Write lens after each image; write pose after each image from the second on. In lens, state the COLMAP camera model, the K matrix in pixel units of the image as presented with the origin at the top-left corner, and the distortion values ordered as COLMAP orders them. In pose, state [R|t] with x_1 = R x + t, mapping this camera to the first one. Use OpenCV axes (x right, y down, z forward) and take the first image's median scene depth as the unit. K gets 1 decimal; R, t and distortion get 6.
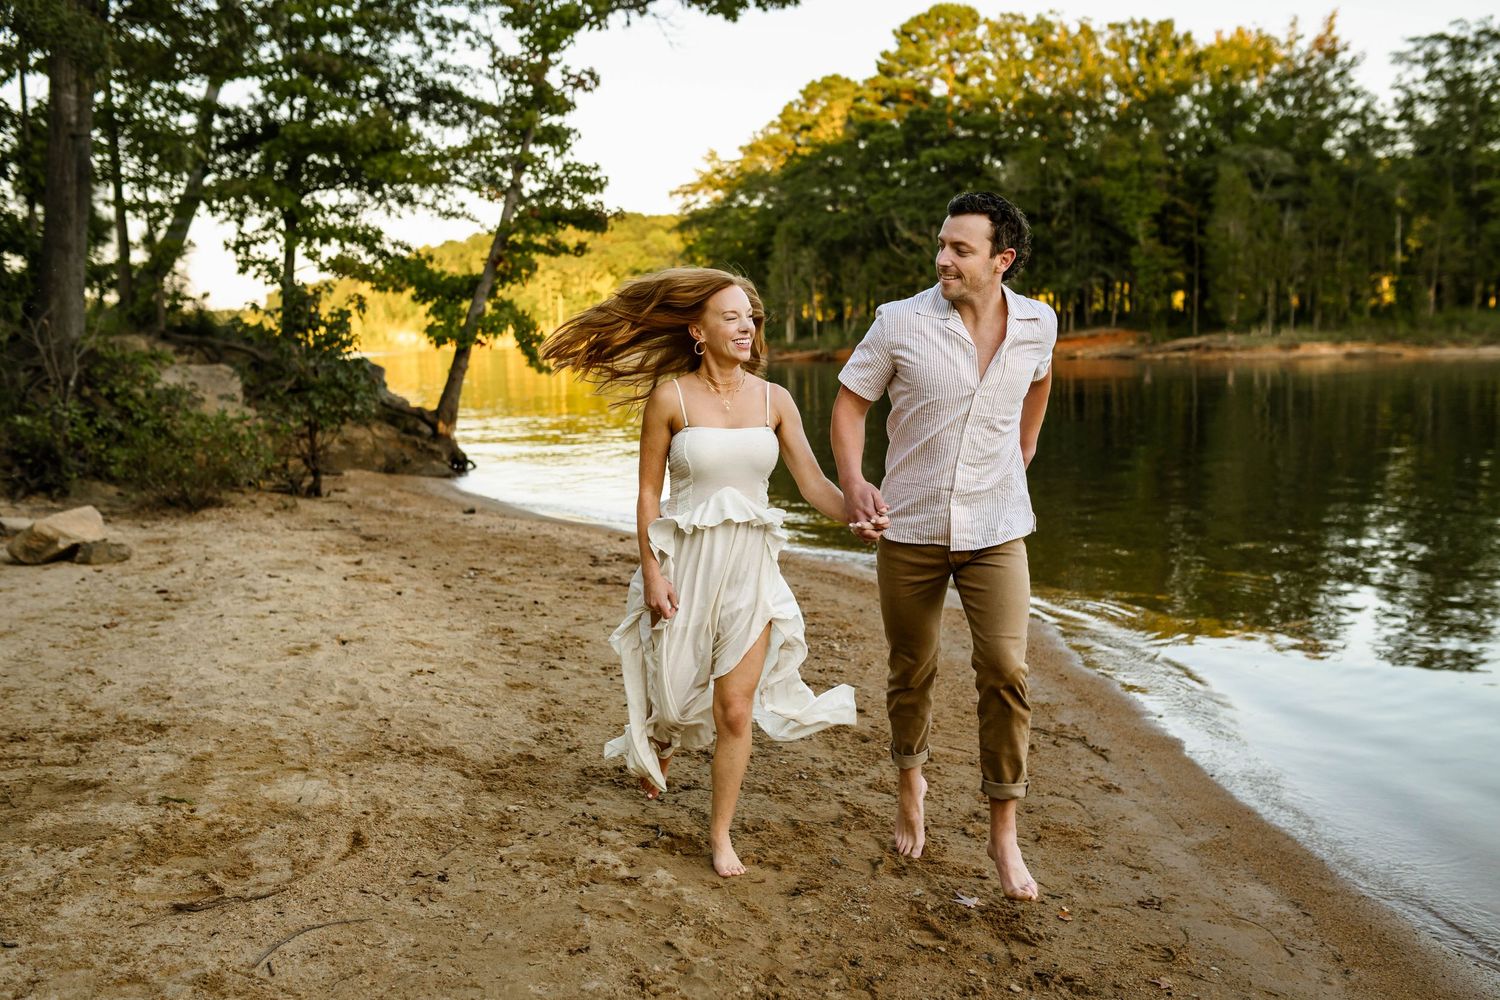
lens RADIAL K [[1619.5, 0, 751.6], [0, 1619.5, 544.8], [0, 0, 1]] dist [-0.061448, 0.093083]
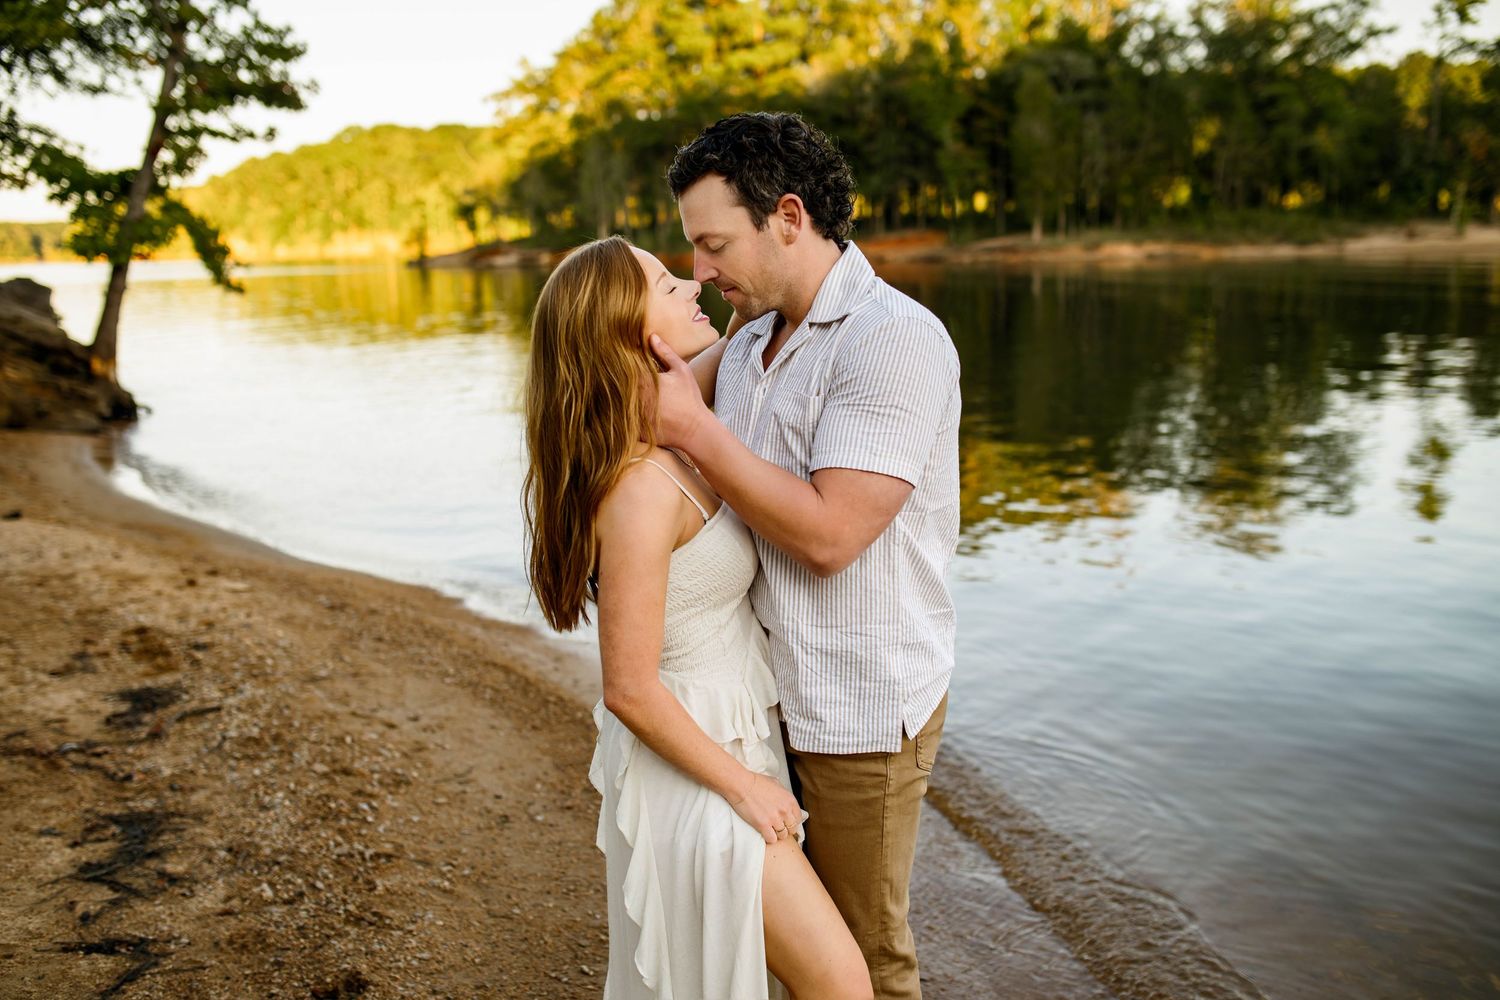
lens RADIAL K [[1403.0, 0, 750.0], [0, 1403.0, 500.0], [0, 0, 1]] dist [-0.085692, 0.120142]
pose [[0.994366, -0.026976, 0.102513, 0.022218], [0.021283, 0.998191, 0.056229, -0.016701], [-0.103844, -0.053731, 0.993141, 0.128385]]
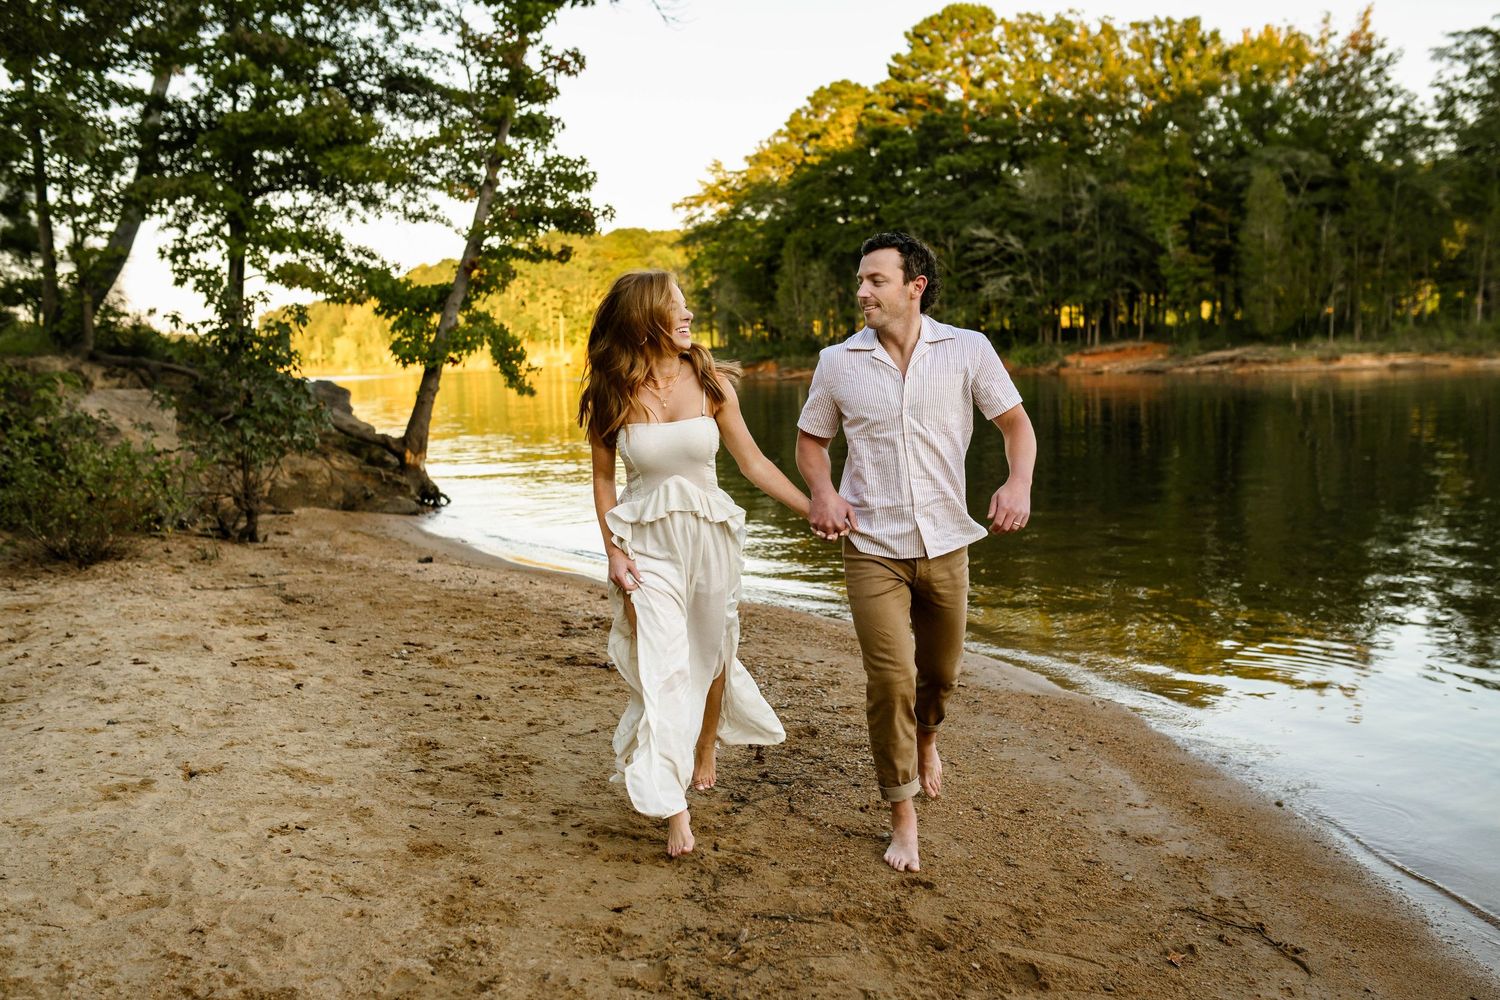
lens RADIAL K [[1619.5, 0, 751.6], [0, 1619.5, 544.8], [0, 0, 1]] dist [-0.061448, 0.093083]
pose [[0.999935, -0.009658, -0.006124, -0.000109], [0.009582, 0.999878, -0.012359, -0.005268], [0.006243, 0.012299, 0.999905, 0.051713]]
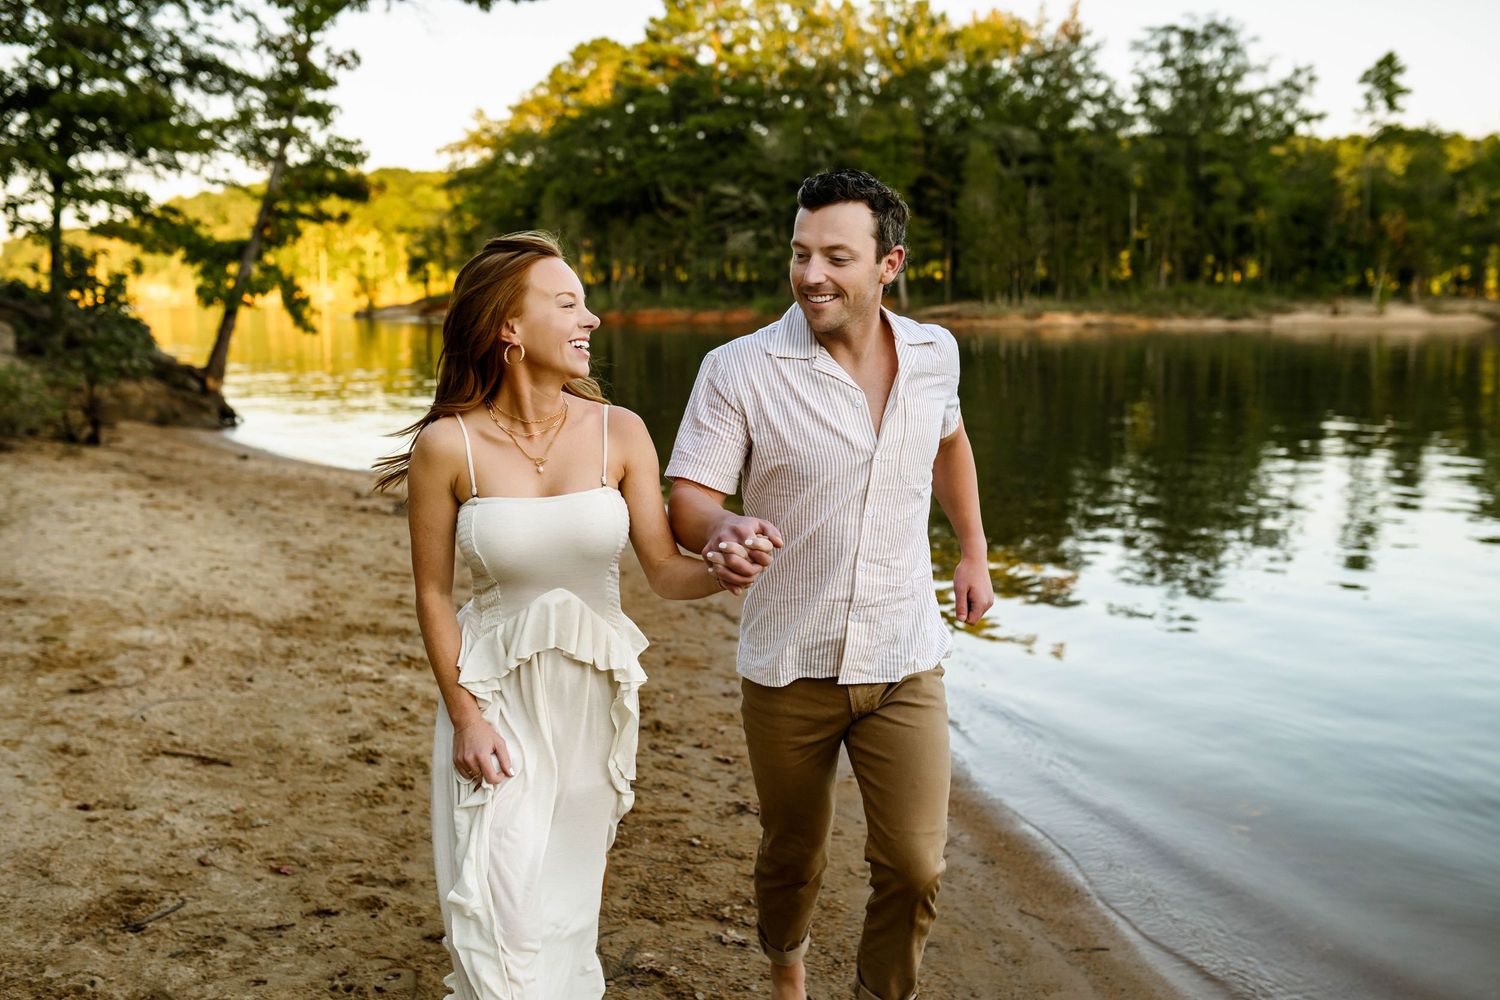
lens RADIAL K [[1683.7, 0, 807.4], [0, 1683.7, 556.6], [0, 0, 1]] dist [-0.053300, 0.068409]
pose [[0.986818, -0.005560, 0.161737, 0.007208], [0.001417, 0.999668, 0.025717, 0.005919], [-0.161827, -0.025149, 0.986499, -0.065675]]
